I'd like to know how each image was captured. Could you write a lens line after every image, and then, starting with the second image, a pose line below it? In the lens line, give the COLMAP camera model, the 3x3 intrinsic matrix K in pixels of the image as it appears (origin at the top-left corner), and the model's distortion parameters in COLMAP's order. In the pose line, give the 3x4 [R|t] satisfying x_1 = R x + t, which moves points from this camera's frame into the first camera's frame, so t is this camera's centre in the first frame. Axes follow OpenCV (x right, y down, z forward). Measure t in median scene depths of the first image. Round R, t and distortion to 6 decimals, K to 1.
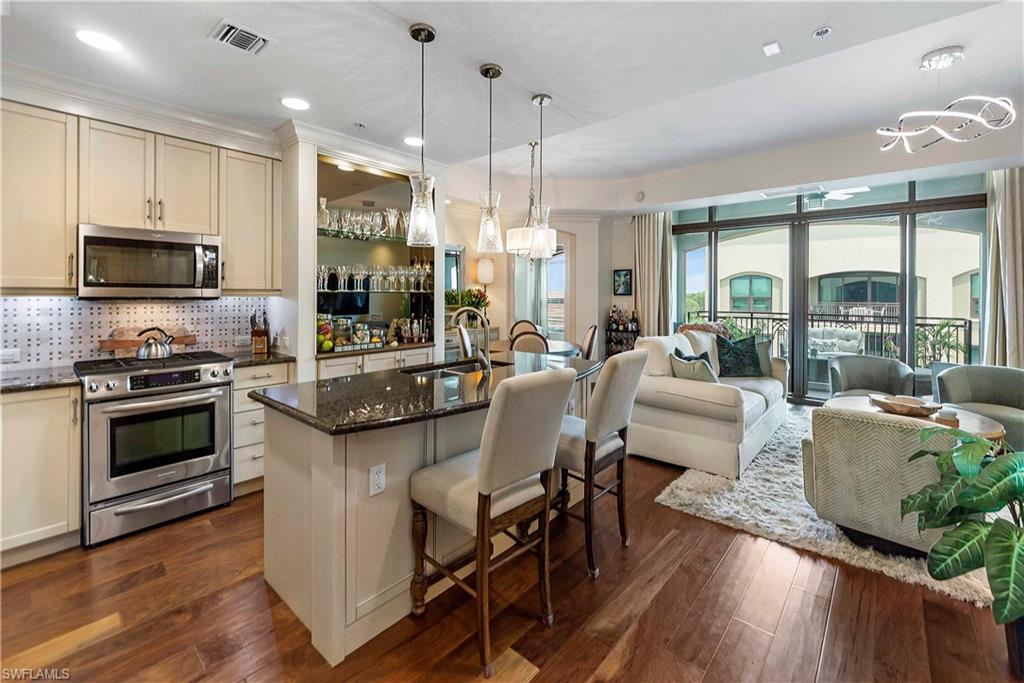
lens RADIAL K [[439.8, 0, 507.4], [0, 439.8, 295.4], [0, 0, 1]] dist [-0.008698, -0.000787]
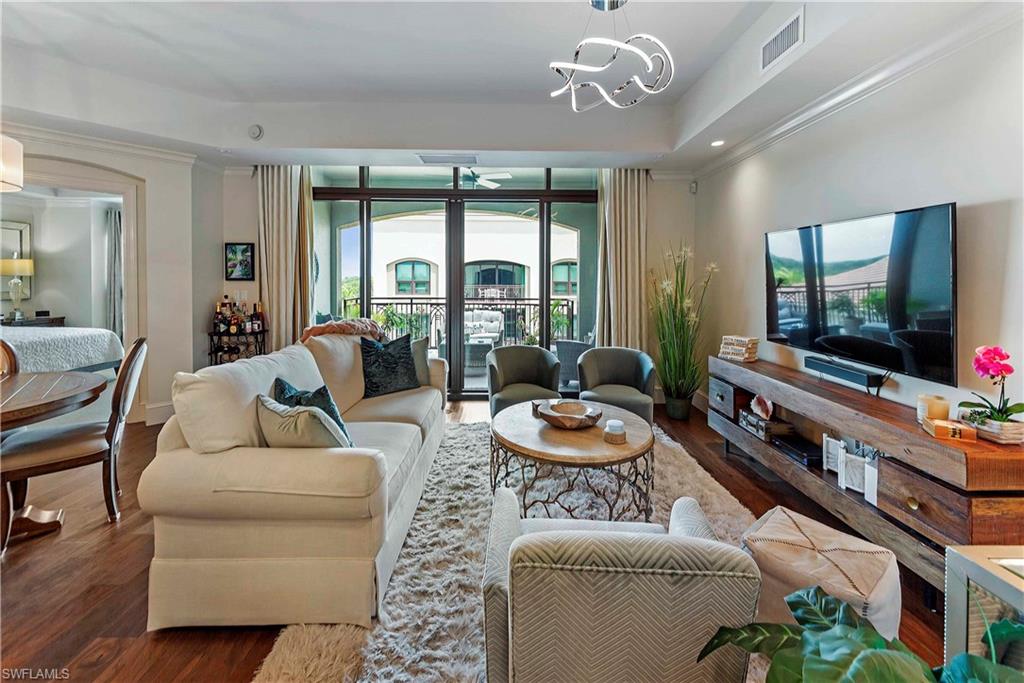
lens RADIAL K [[439.8, 0, 508.2], [0, 439.8, 283.5], [0, 0, 1]] dist [-0.008698, -0.000787]
pose [[0.753124, -0.005574, 0.657854, 0.134447], [-0.000546, 0.999958, 0.009098, -0.002477], [-0.657878, -0.007211, 0.753090, 0.220618]]
